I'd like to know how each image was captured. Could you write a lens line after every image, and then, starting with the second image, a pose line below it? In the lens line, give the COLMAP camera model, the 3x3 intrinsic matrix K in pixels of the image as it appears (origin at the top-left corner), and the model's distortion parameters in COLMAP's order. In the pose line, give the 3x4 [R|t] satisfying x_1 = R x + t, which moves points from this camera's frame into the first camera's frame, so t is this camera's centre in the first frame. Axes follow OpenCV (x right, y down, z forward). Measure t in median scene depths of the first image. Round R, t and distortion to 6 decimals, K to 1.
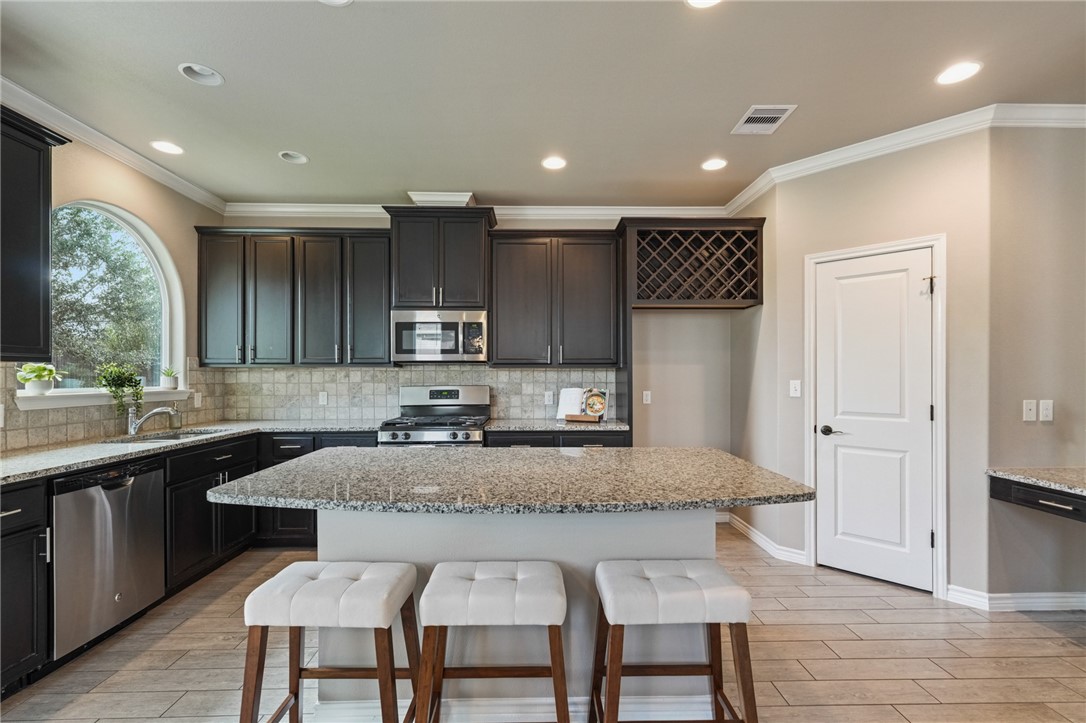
lens RADIAL K [[487.2, 0, 546.0], [0, 487.2, 374.3], [0, 0, 1]] dist [0.003982, 0.000242]
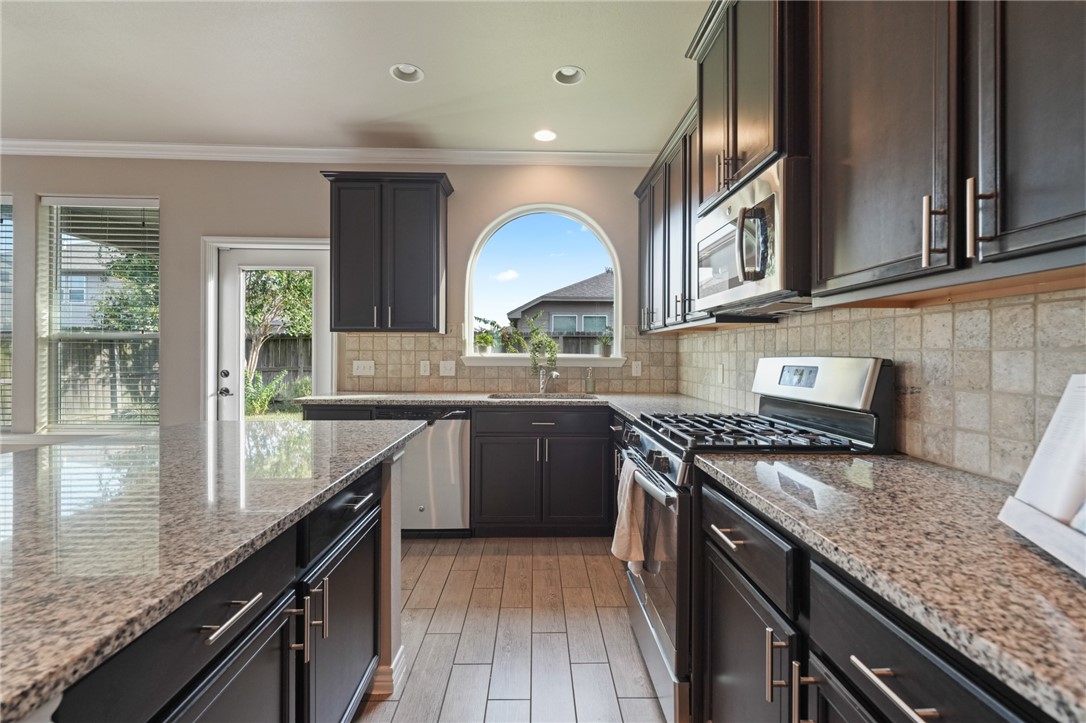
lens RADIAL K [[482.4, 0, 545.5], [0, 482.4, 356.6], [0, 0, 1]] dist [0.004331, 0.000093]
pose [[-0.002262, 0.007571, -0.999969, 0.254879], [-0.004401, 0.999962, 0.007581, 0.022026], [0.999988, 0.004418, -0.002229, 0.816299]]
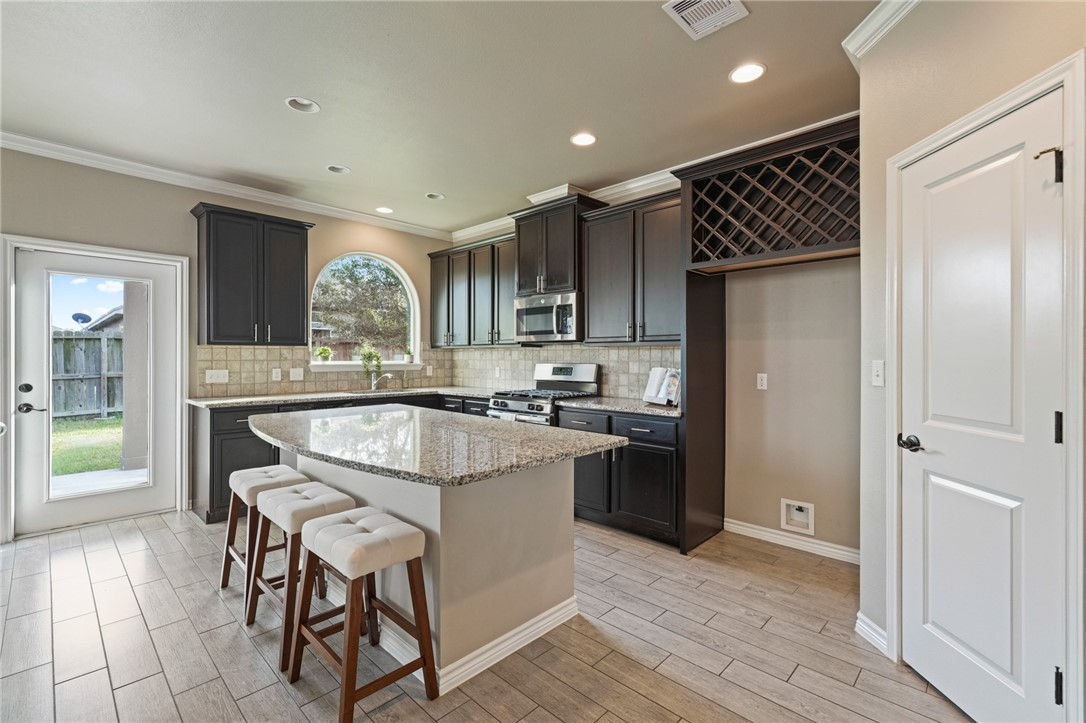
lens RADIAL K [[482.4, 0, 545.5], [0, 482.4, 356.6], [0, 0, 1]] dist [0.004331, 0.000093]
pose [[0.702475, 0.002561, -0.711704, 0.575201], [-0.001645, 0.999997, 0.001974, 0.006498], [0.711707, -0.000216, 0.702477, 0.220166]]
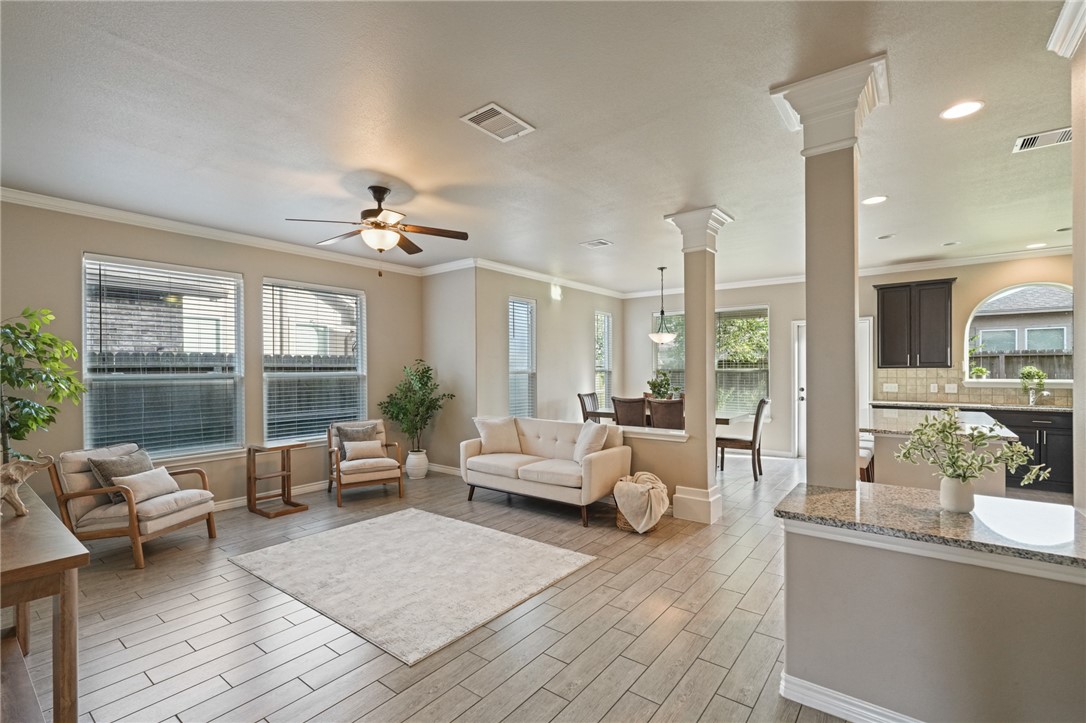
lens RADIAL K [[478.8, 0, 543.4], [0, 478.8, 369.1], [0, 0, 1]] dist [-0.000722, 0.000192]
pose [[-0.636517, 0.003374, -0.771255, 1.401904], [0.006770, 0.999976, -0.001213, -0.018501], [0.771233, -0.005994, -0.636525, 0.586945]]
